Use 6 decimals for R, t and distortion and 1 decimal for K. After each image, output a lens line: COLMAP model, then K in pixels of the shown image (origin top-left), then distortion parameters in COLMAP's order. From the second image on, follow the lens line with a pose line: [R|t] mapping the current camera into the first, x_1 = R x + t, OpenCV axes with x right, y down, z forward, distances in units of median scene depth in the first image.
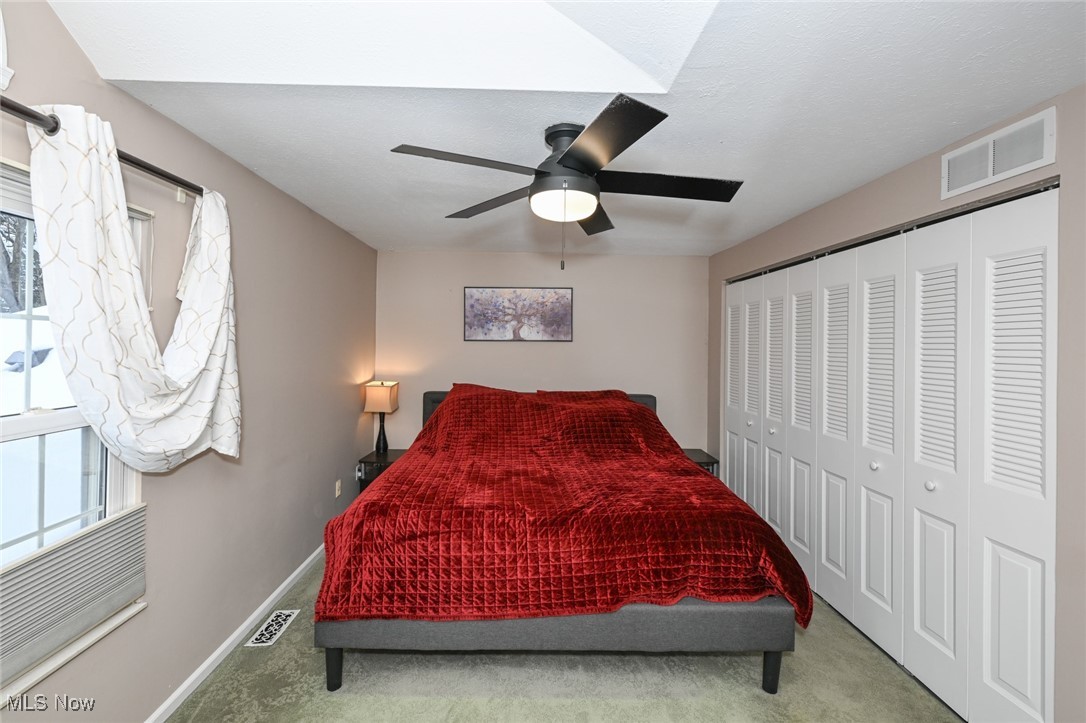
lens RADIAL K [[426.3, 0, 551.9], [0, 426.3, 341.1], [0, 0, 1]] dist [0.004671, 0.000075]
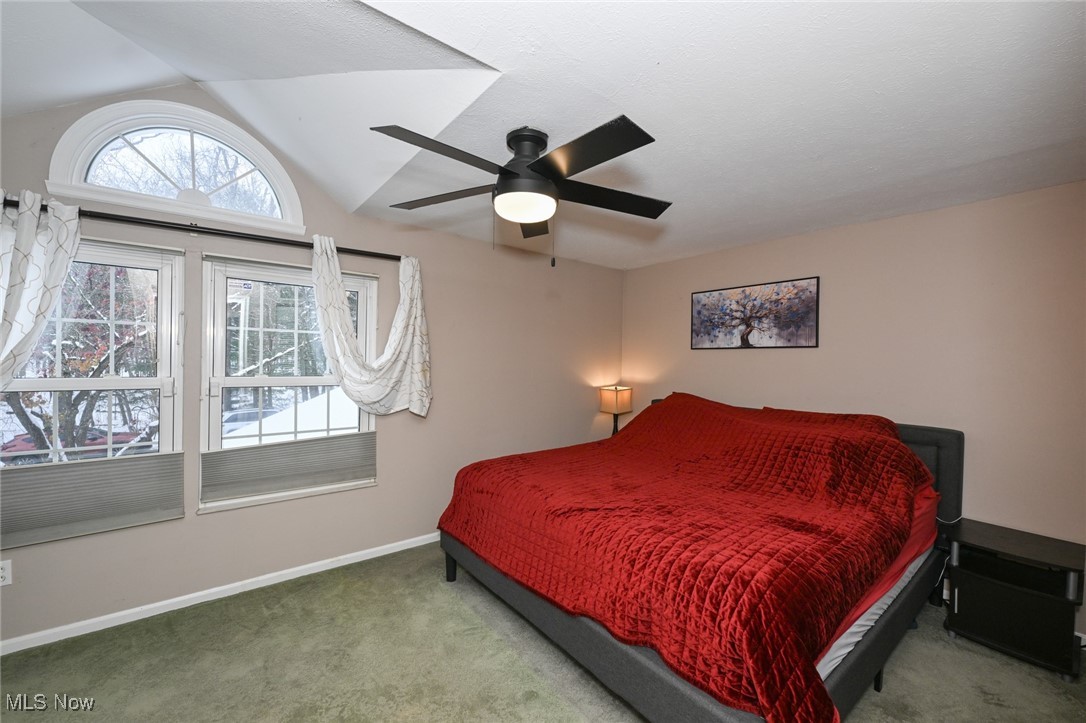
lens RADIAL K [[426.3, 0, 542.8], [0, 426.3, 361.8], [0, 0, 1]] dist [0.004671, 0.000075]
pose [[0.620338, 0.002480, -0.784331, 0.340500], [0.000156, 0.999995, 0.003286, 0.024340], [0.784335, -0.002161, 0.620334, 0.143362]]
